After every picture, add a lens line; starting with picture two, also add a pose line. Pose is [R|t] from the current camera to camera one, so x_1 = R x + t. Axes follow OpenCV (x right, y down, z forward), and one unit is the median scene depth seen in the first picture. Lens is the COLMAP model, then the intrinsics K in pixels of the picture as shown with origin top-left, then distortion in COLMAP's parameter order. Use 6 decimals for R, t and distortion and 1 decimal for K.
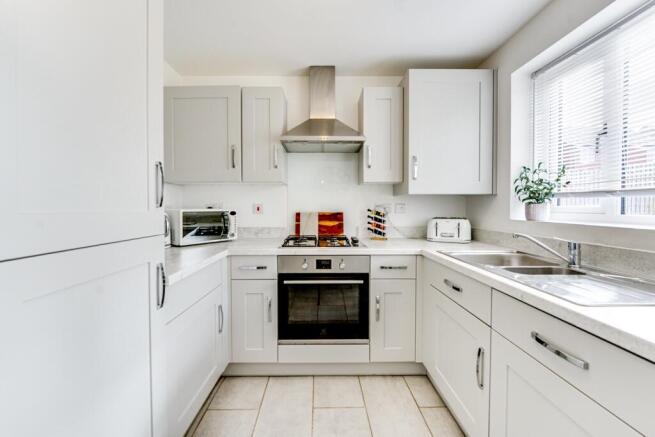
lens RADIAL K [[269.9, 0, 326.4], [0, 269.9, 212.2], [0, 0, 1]] dist [-0.000932, 0.000015]
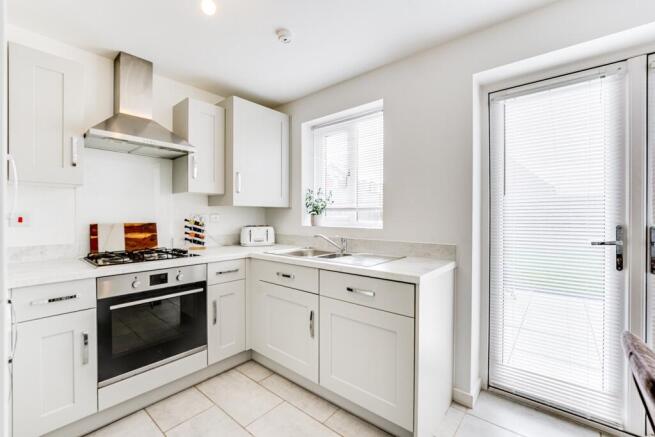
lens RADIAL K [[279.3, 0, 318.5], [0, 279.3, 216.8], [0, 0, 1]] dist [-0.000046, 0.000005]
pose [[0.670977, -0.000557, 0.741478, -0.324877], [0.013700, 0.999838, -0.011647, -0.001321], [-0.741352, 0.017973, 0.670876, -0.045304]]
